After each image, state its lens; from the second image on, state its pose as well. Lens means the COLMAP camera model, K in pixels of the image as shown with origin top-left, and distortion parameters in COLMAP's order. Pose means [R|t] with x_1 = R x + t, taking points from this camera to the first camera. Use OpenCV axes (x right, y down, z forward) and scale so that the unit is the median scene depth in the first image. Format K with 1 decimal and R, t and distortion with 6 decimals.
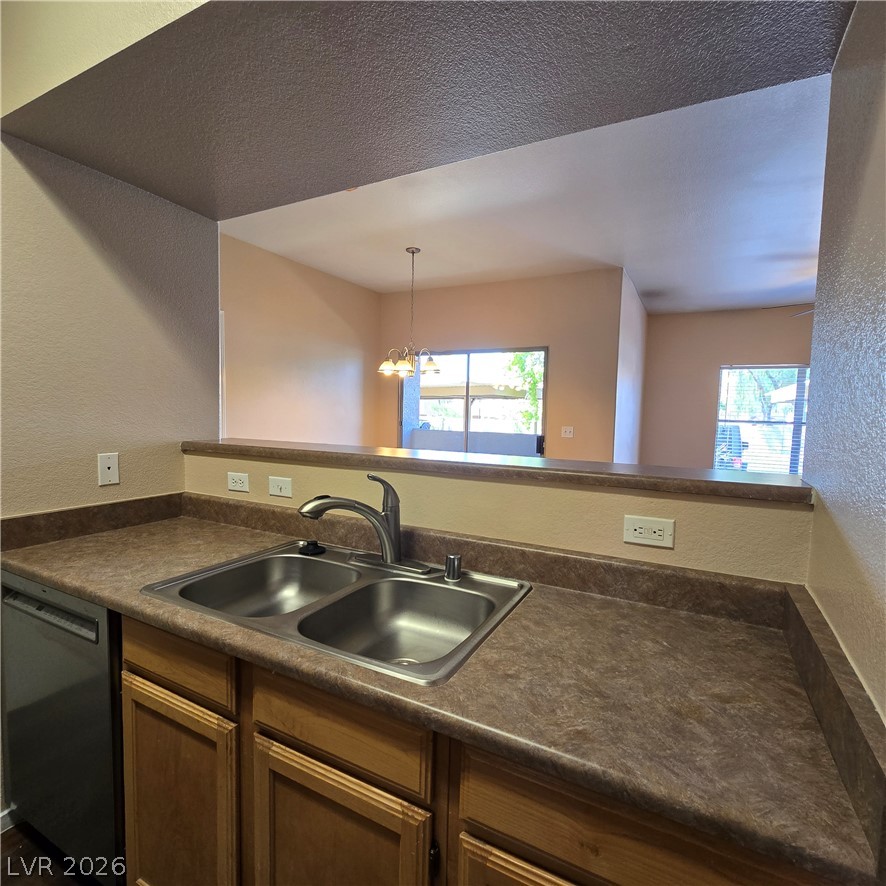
lens RADIAL K [[483.5, 0, 437.9], [0, 483.5, 446.7], [0, 0, 1]] dist [-0.003771, -0.001767]
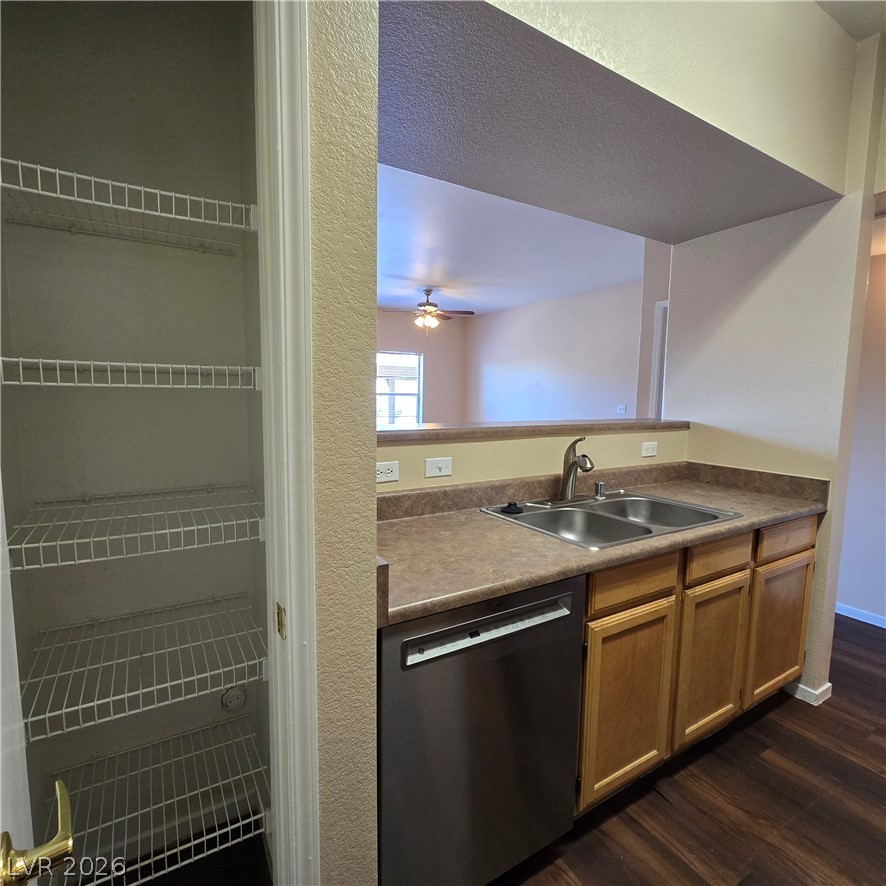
lens RADIAL K [[483.5, 0, 437.9], [0, 483.5, 446.7], [0, 0, 1]] dist [-0.003771, -0.001767]
pose [[0.512034, -0.109636, 0.851940, -1.538234], [0.061554, 0.993954, 0.090917, -0.067497], [-0.856757, 0.005888, 0.515687, 0.623152]]
